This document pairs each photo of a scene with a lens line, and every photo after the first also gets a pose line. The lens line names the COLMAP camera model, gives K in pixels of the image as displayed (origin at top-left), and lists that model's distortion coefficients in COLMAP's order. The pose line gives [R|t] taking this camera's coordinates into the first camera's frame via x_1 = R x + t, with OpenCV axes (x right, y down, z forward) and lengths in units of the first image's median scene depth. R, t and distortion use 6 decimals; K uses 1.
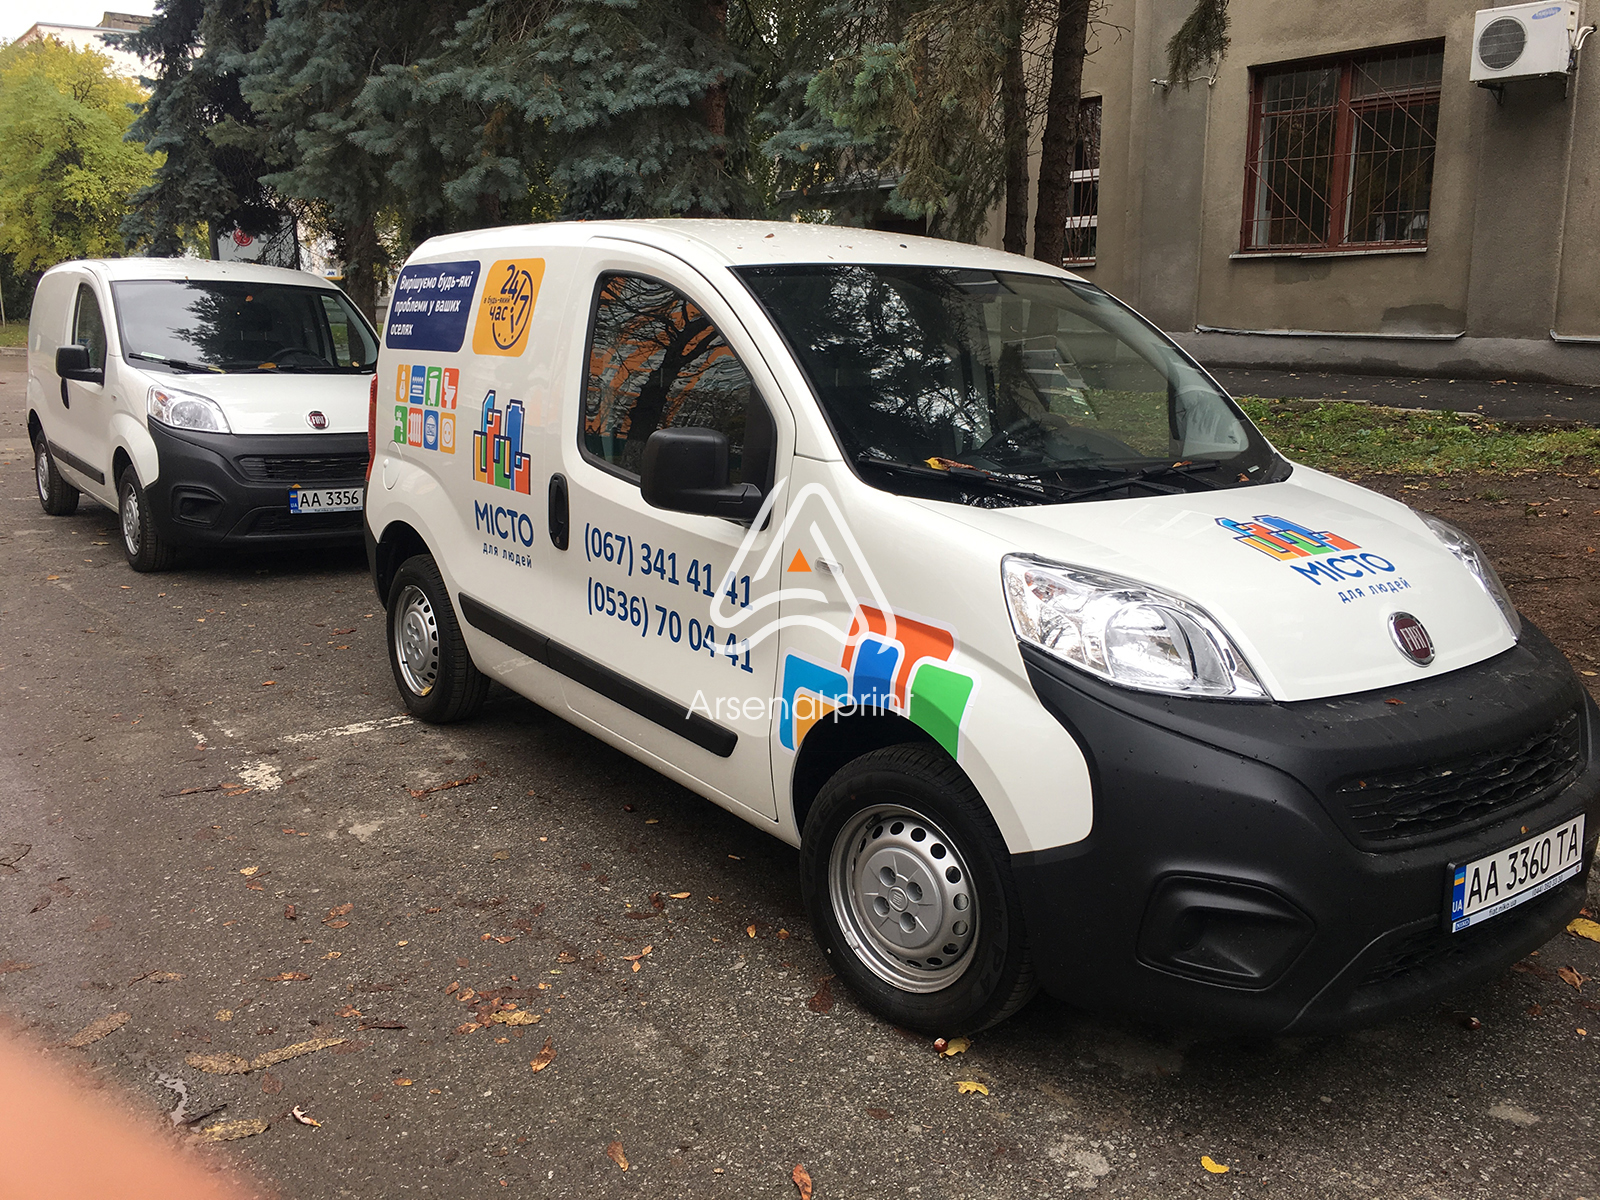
lens RADIAL K [[1361.7, 0, 803.5], [0, 1361.7, 602.3], [0, 0, 1]] dist [0.044720, -0.056878]
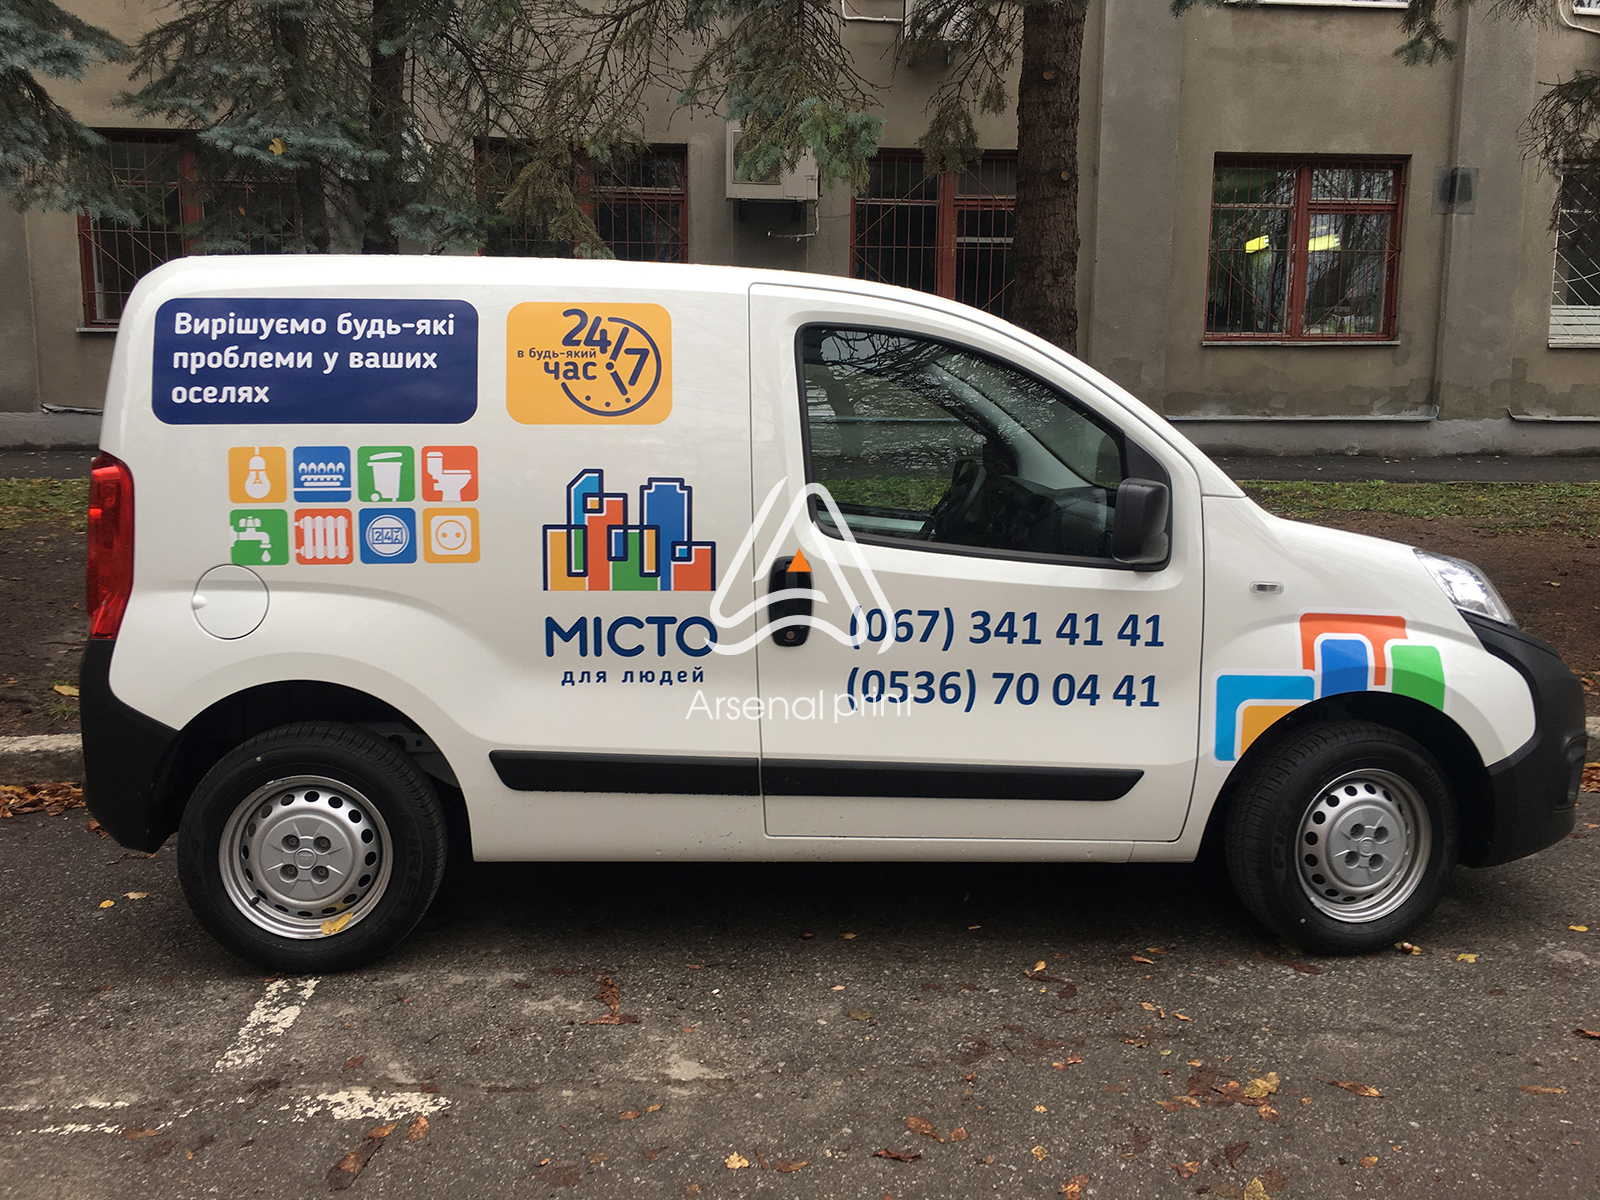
lens RADIAL K [[1361.7, 0, 802.0], [0, 1361.7, 593.9], [0, 0, 1]] dist [0.044720, -0.056878]
pose [[0.537571, -0.122683, 0.834246, -0.915996], [0.177083, 0.983721, 0.030556, -0.099585], [-0.824414, 0.131305, 0.550545, 0.548890]]
